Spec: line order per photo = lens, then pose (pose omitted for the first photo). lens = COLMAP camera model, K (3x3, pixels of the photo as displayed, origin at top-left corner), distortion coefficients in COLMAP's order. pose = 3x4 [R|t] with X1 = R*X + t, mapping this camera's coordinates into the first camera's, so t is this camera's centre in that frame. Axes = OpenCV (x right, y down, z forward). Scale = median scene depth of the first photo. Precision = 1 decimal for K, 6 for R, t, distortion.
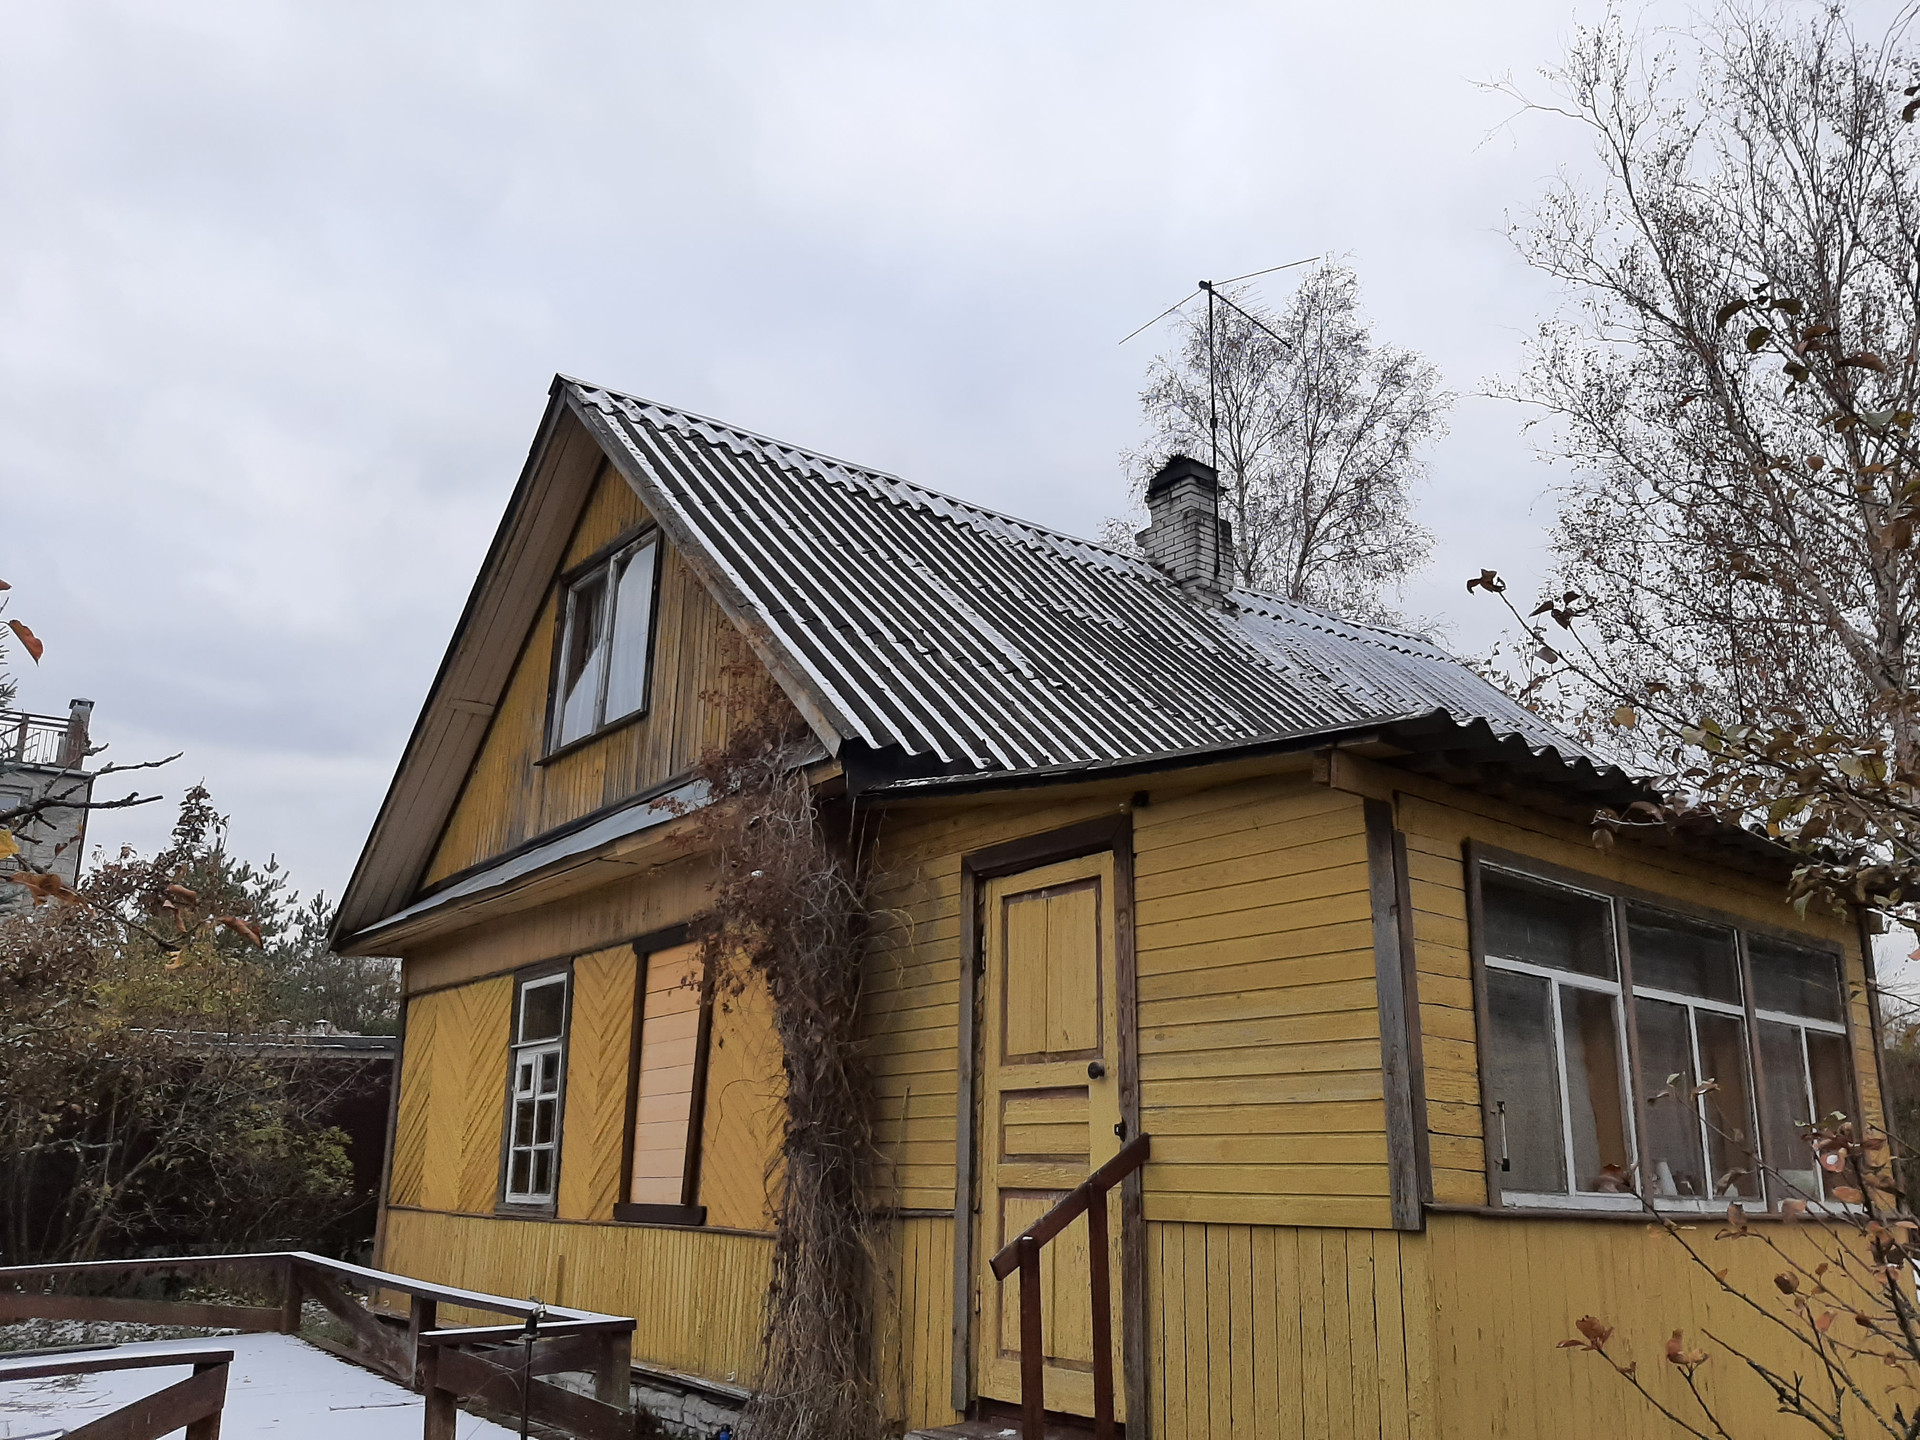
lens RADIAL K [[1549.2, 0, 1003.6], [0, 1549.2, 698.8], [0, 0, 1]] dist [0.054025, -0.103546]
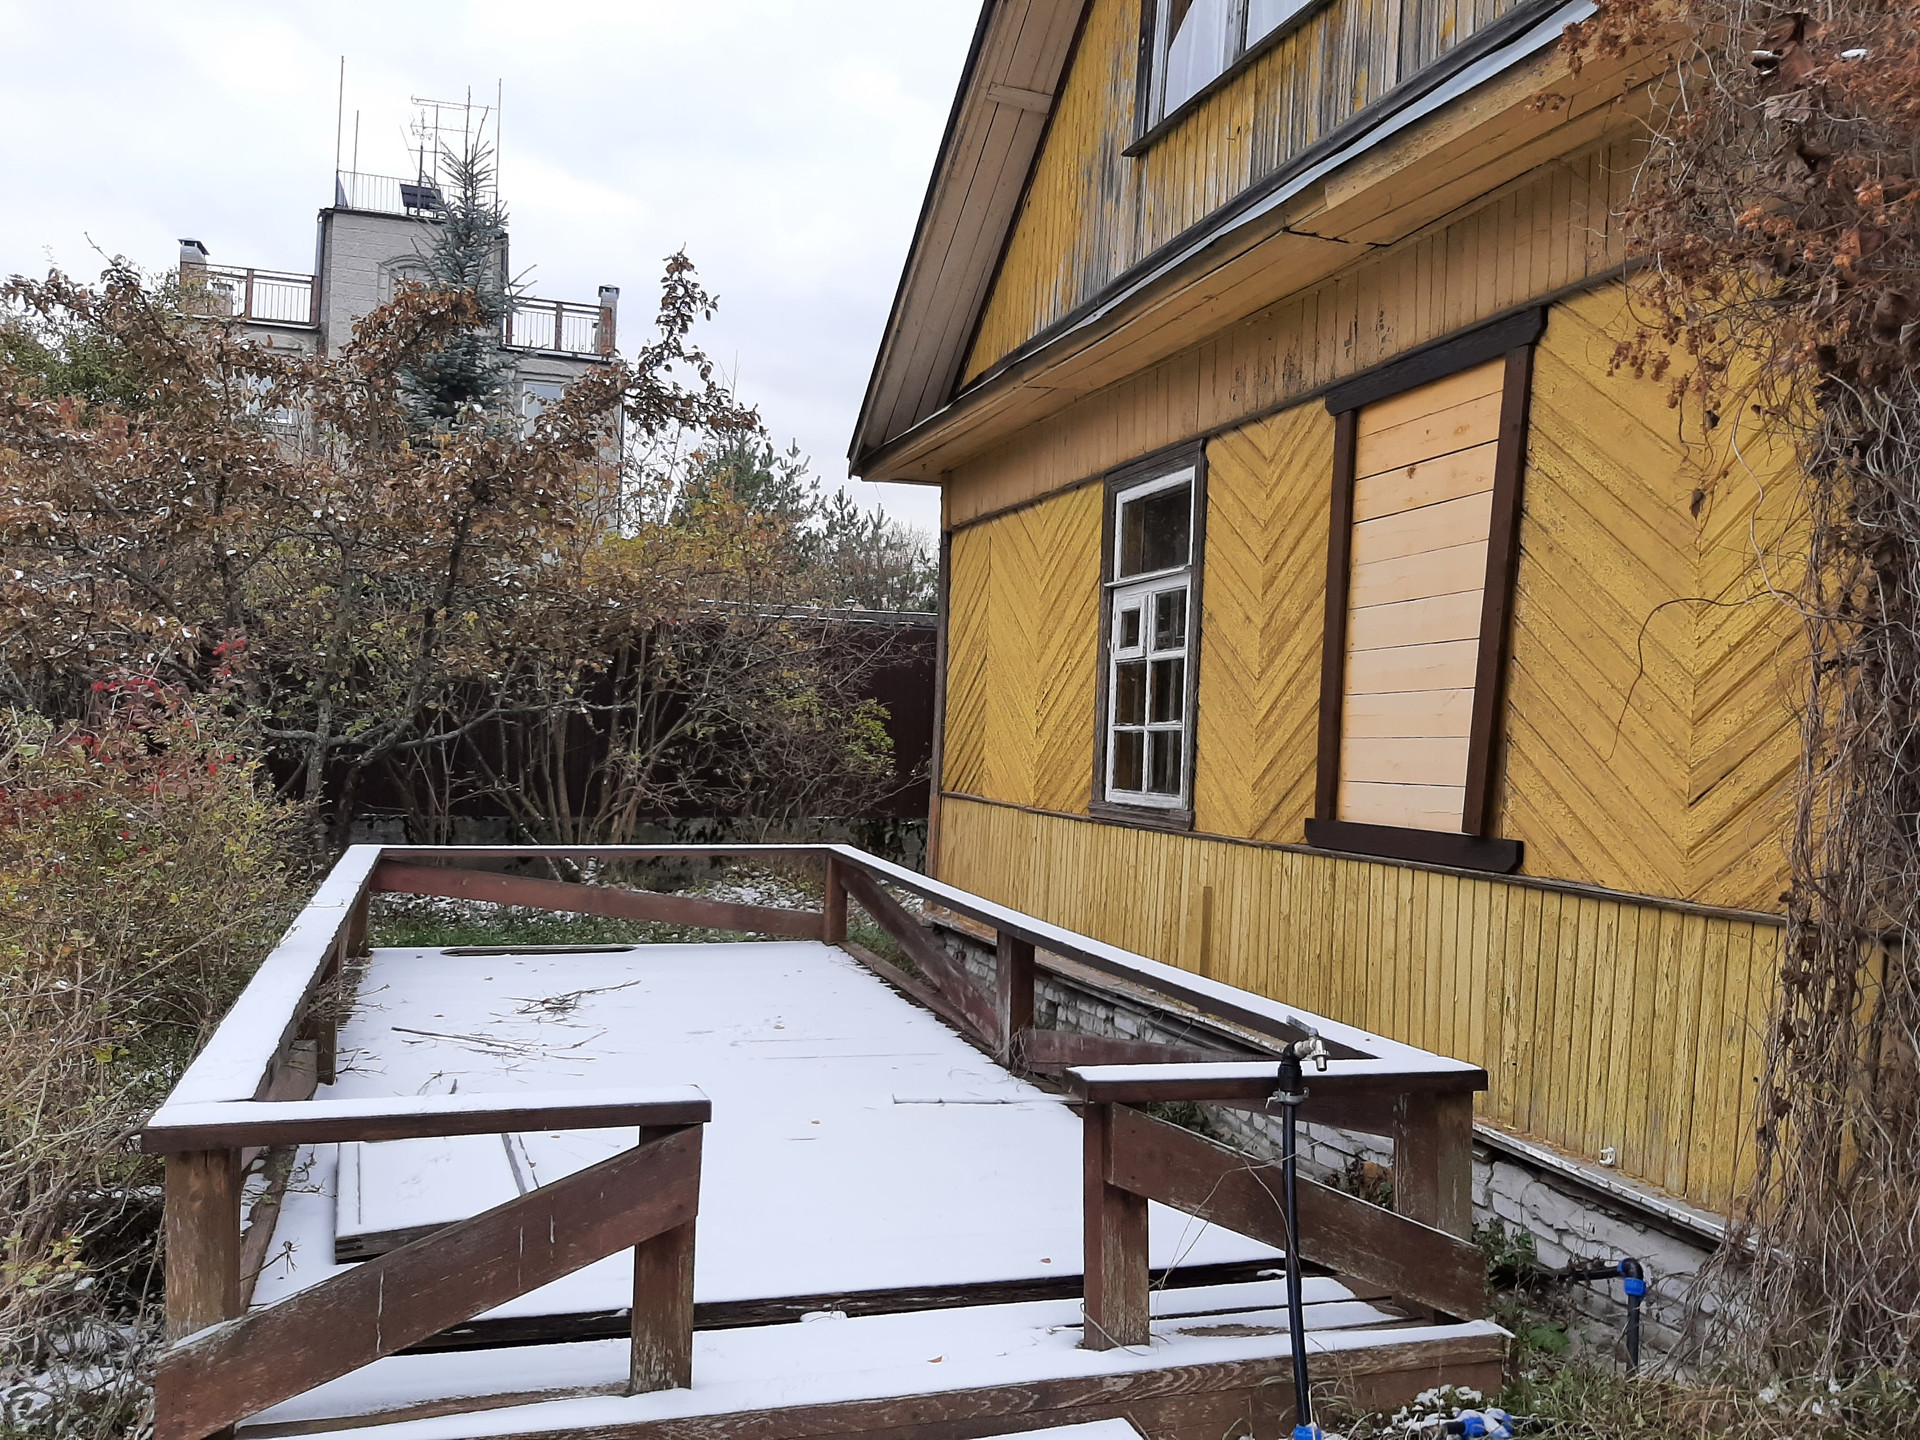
lens RADIAL K [[1549.2, 0, 963.1], [0, 1549.2, 717.5], [0, 0, 1]] dist [0.054025, -0.103546]
pose [[0.945120, 0.038862, -0.324403, -0.144022], [0.046560, 0.966747, 0.251460, 0.100164], [0.323388, -0.252764, 0.911883, 0.327060]]
